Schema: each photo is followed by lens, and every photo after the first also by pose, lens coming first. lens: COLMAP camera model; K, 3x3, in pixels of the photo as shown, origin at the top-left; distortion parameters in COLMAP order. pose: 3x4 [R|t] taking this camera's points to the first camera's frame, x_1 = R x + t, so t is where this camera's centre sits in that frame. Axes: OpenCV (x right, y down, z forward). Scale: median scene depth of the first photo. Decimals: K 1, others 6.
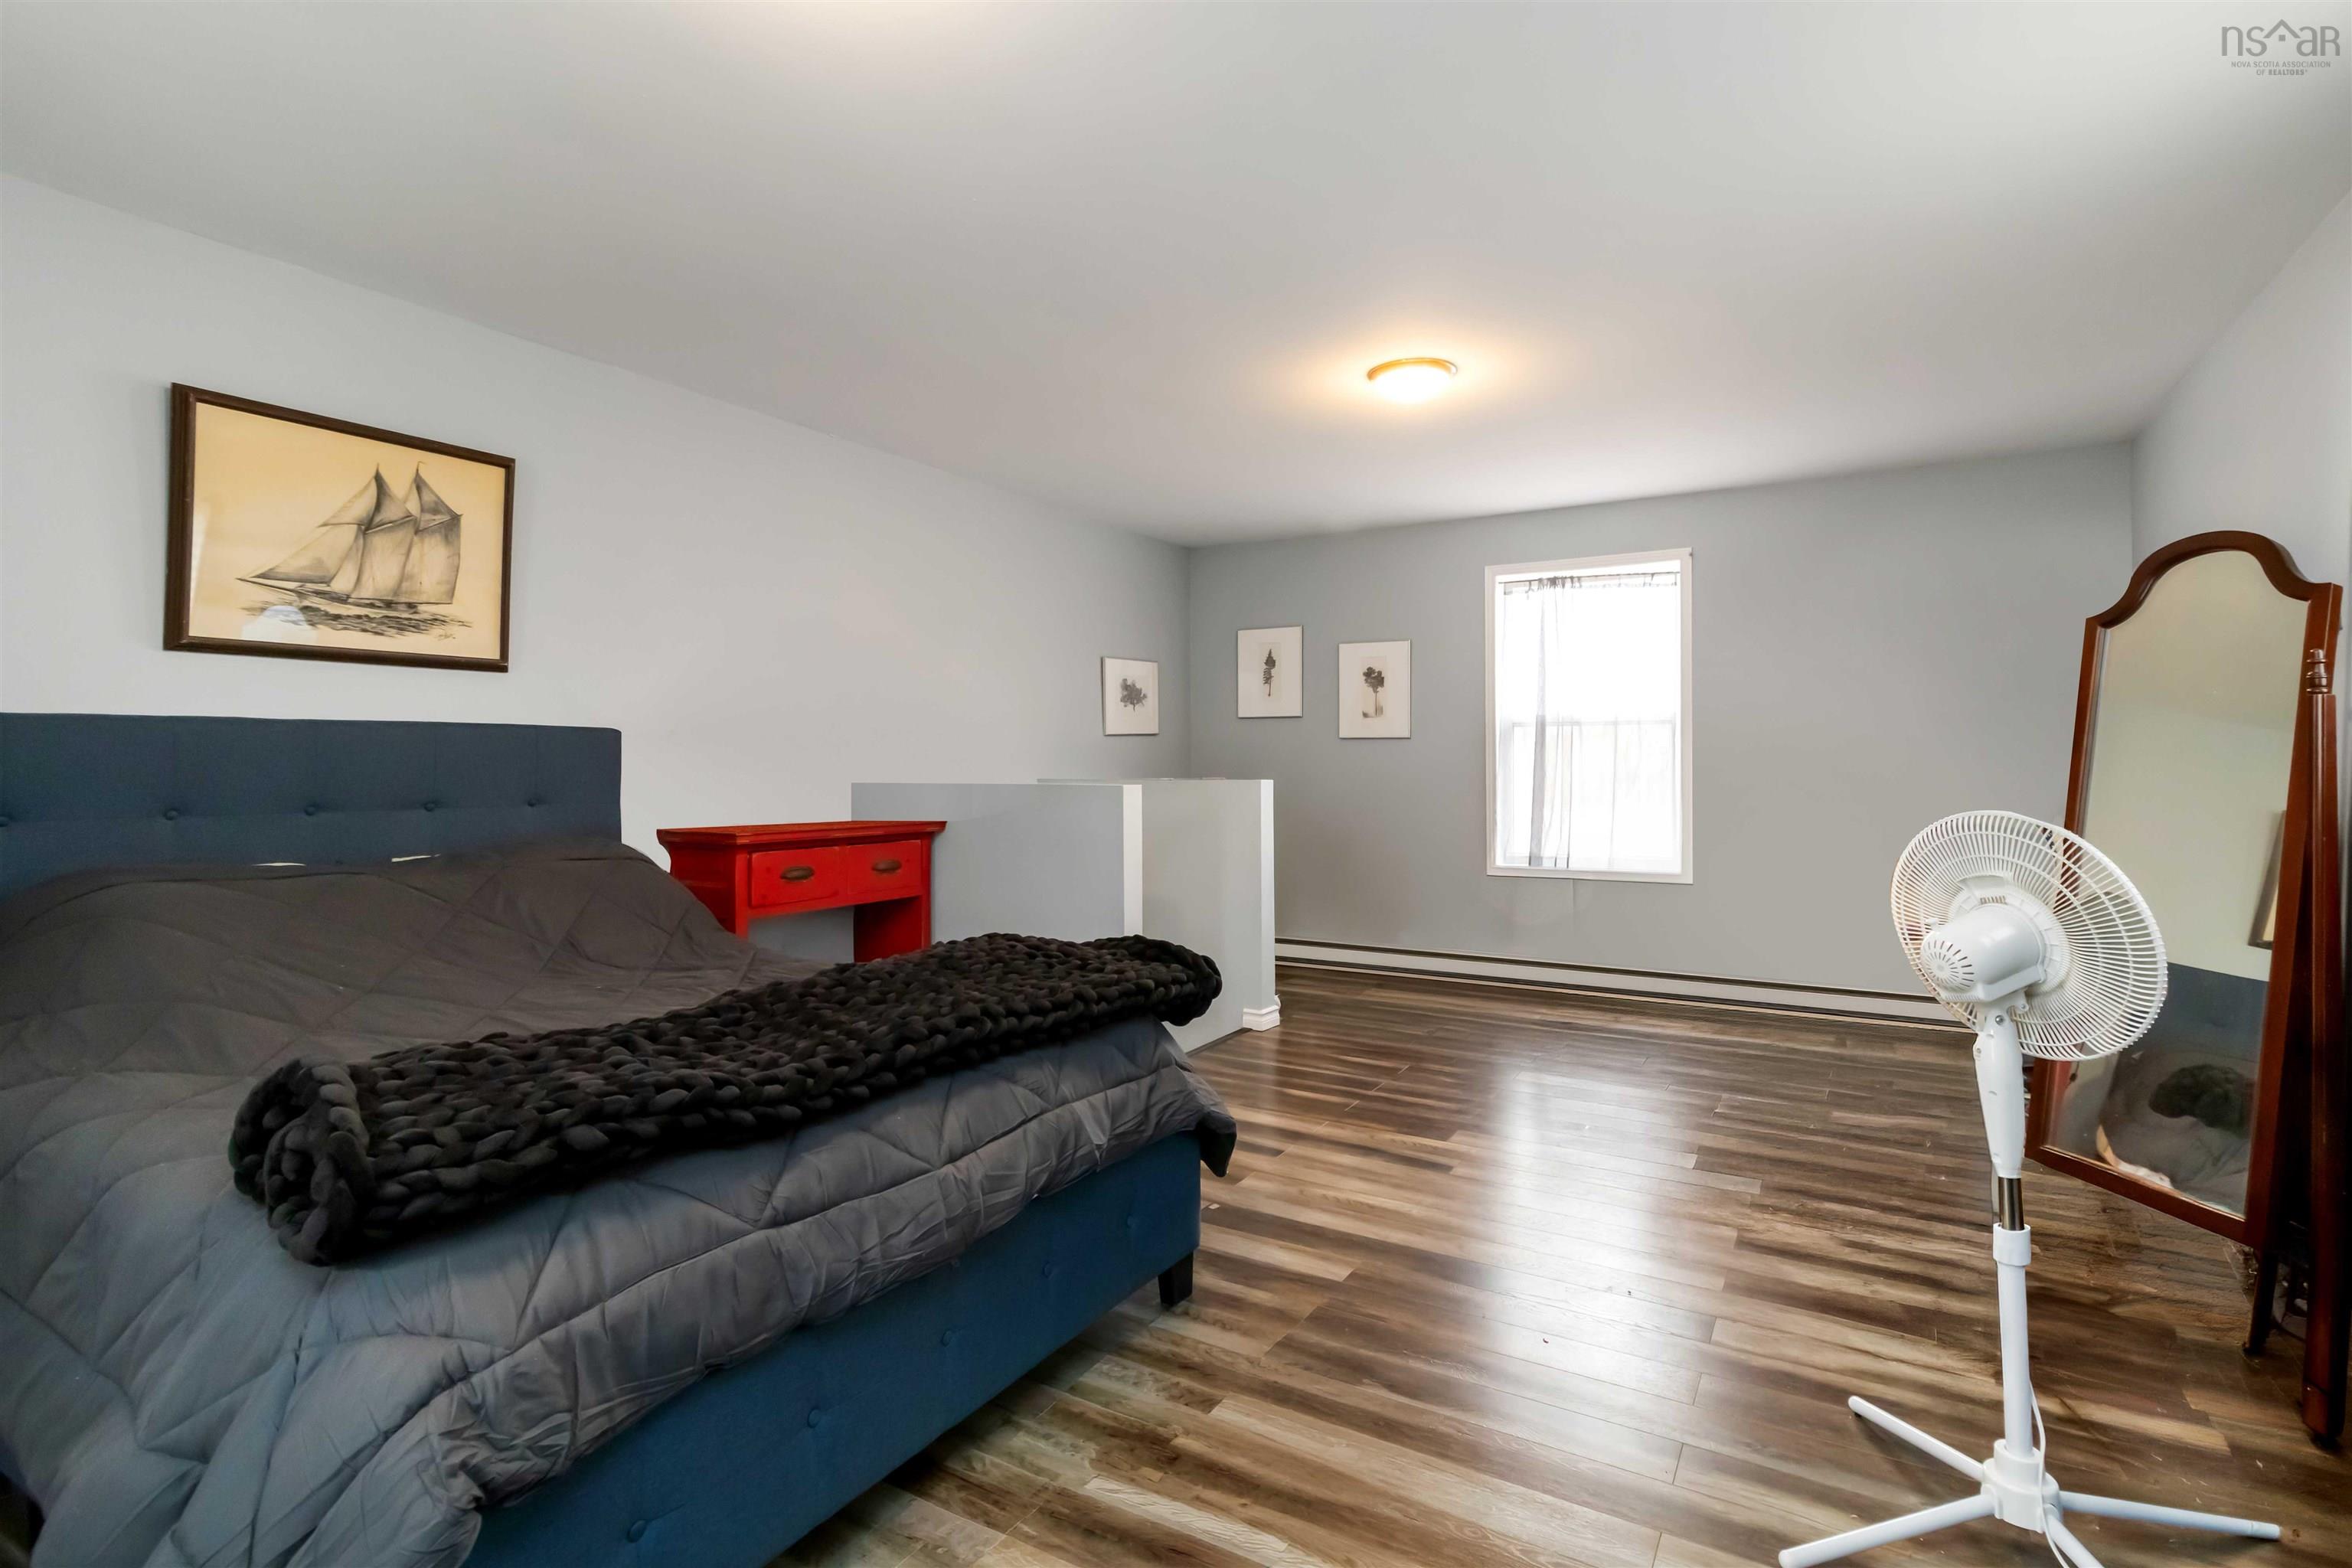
lens RADIAL K [[1114.6, 0, 1192.5], [0, 1114.6, 776.5], [0, 0, 1]] dist [0.000897, 0.000073]
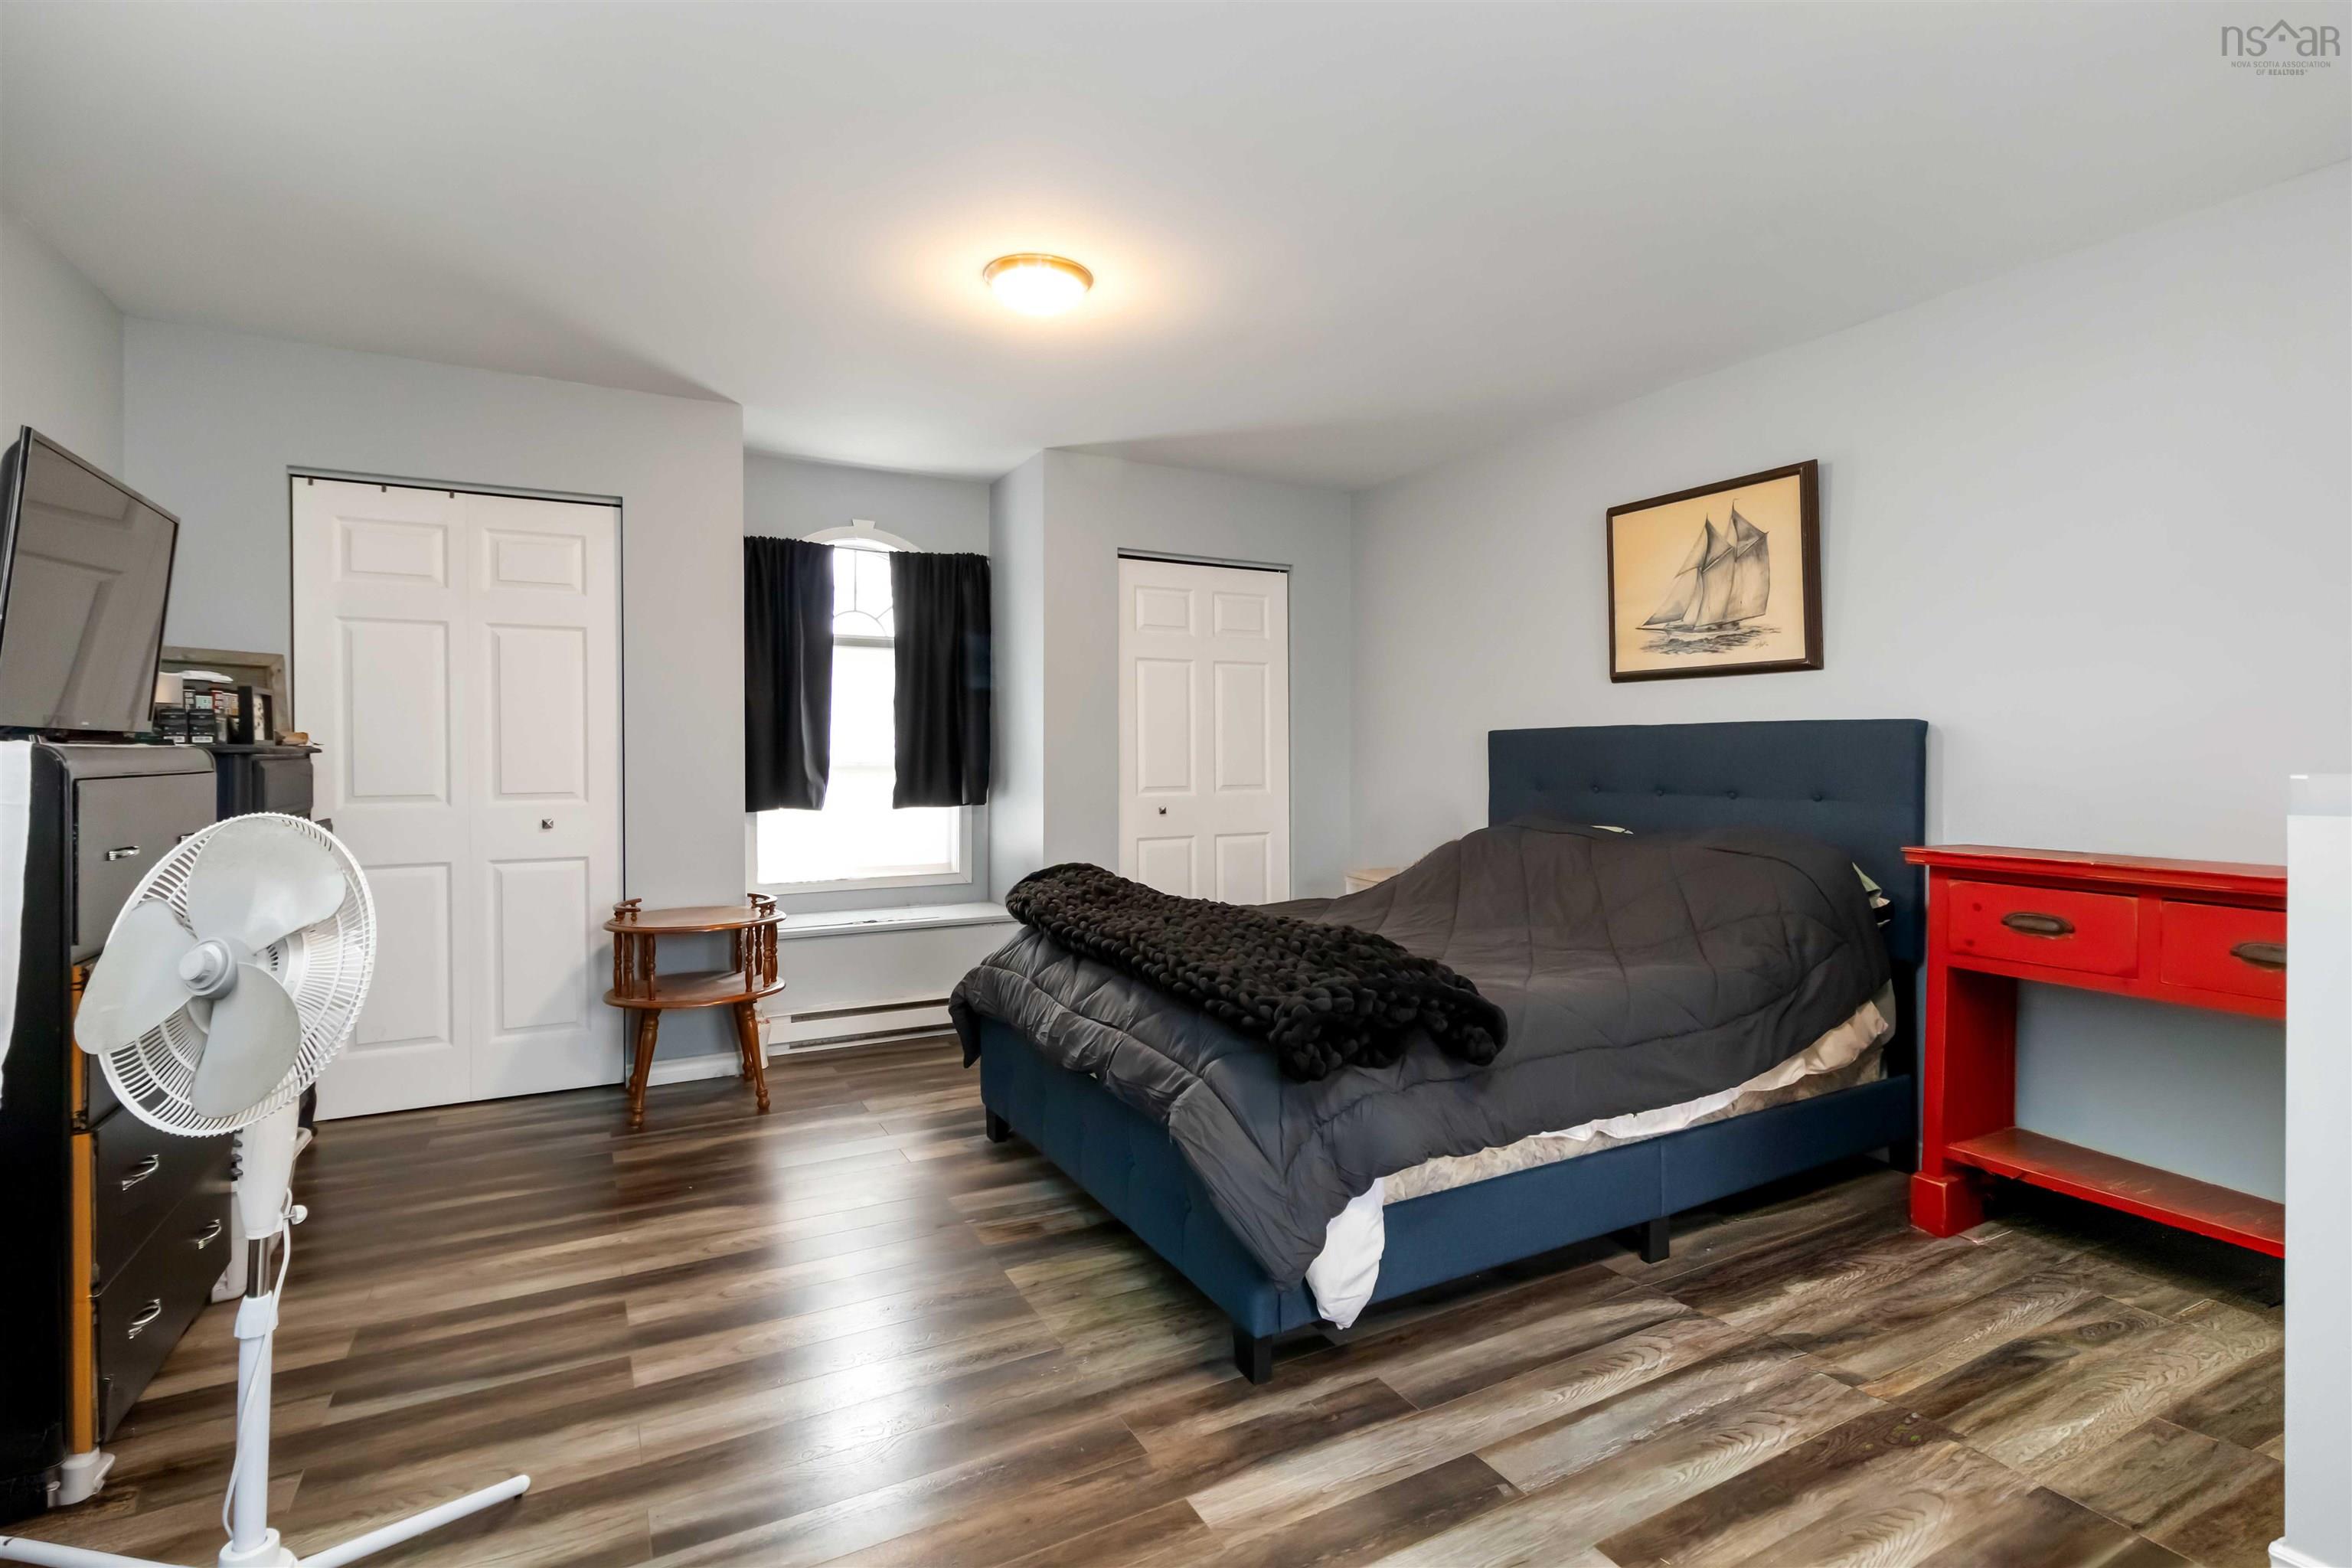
lens RADIAL K [[1114.6, 0, 1187.8], [0, 1114.6, 764.3], [0, 0, 1]] dist [0.000897, 0.000073]
pose [[-0.510068, 0.007748, -0.860099, 0.608160], [-0.014410, 0.999742, 0.017552, -0.017769], [0.860013, 0.021347, -0.509825, 1.121048]]
